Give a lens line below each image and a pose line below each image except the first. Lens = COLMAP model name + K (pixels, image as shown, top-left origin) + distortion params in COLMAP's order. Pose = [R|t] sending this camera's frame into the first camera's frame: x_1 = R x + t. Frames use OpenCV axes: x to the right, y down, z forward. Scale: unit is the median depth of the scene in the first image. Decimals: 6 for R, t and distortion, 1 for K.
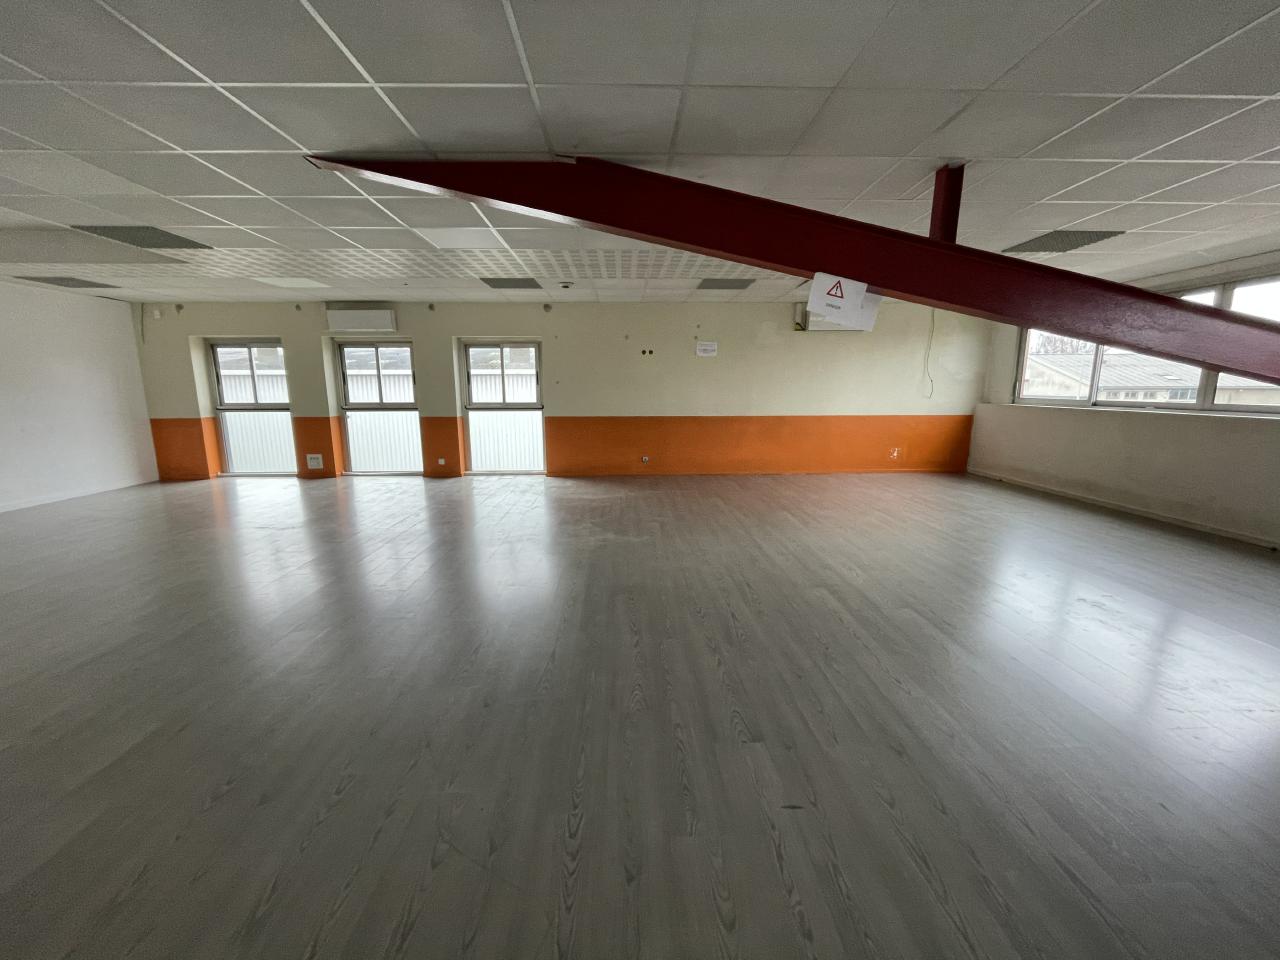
lens RADIAL K [[520.1, 0, 640.0], [0, 520.1, 480.0], [0, 0, 1]] dist [-0.002771, -0.000411]
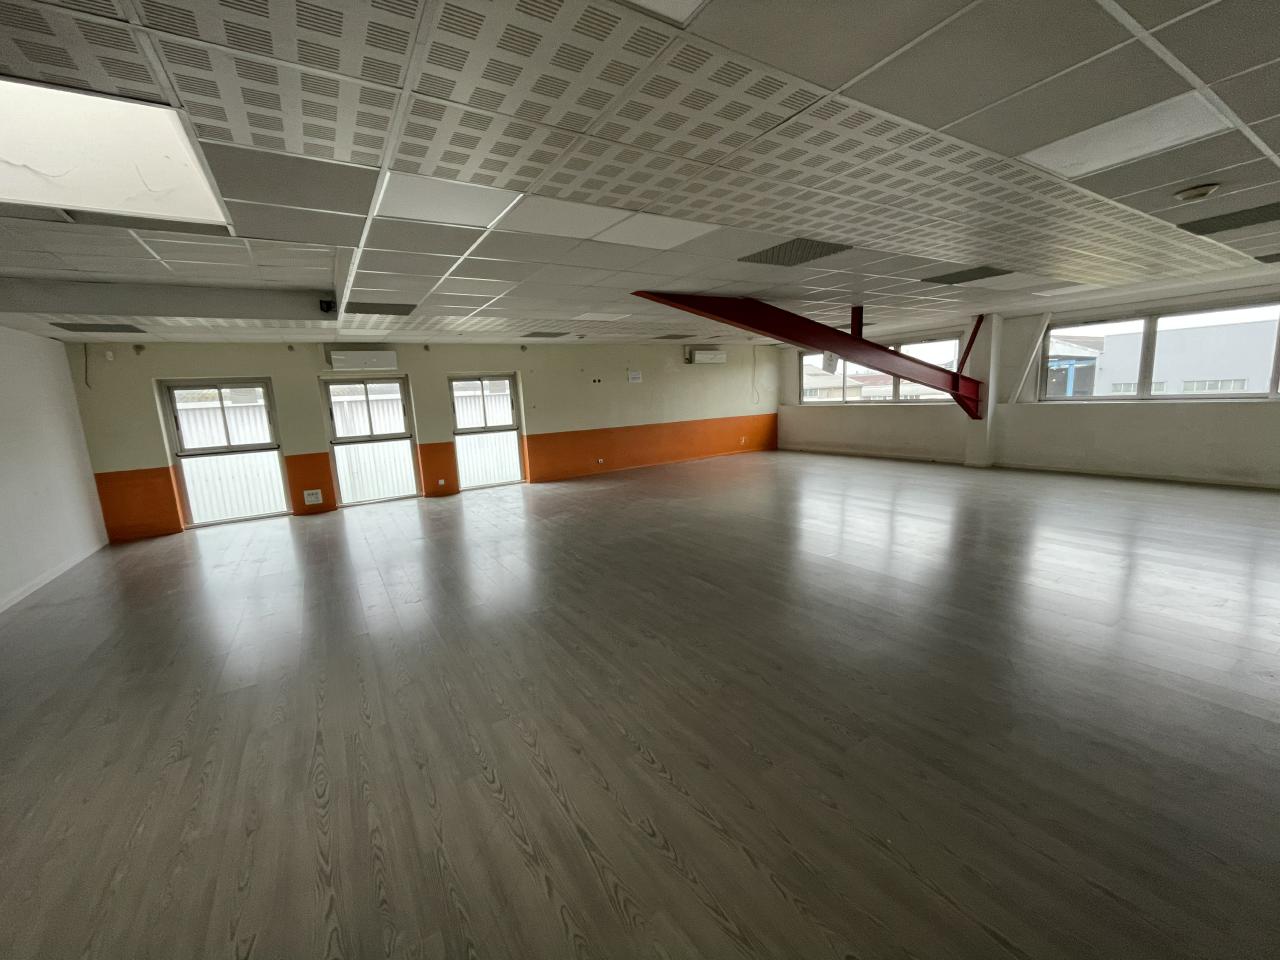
lens RADIAL K [[520.1, 0, 640.0], [0, 520.1, 480.0], [0, 0, 1]] dist [-0.002771, -0.000411]
pose [[0.861776, -0.124153, 0.491862, -0.562973], [0.144985, 0.989425, -0.004278, 0.027863], [-0.486129, 0.075000, 0.870663, -0.195711]]
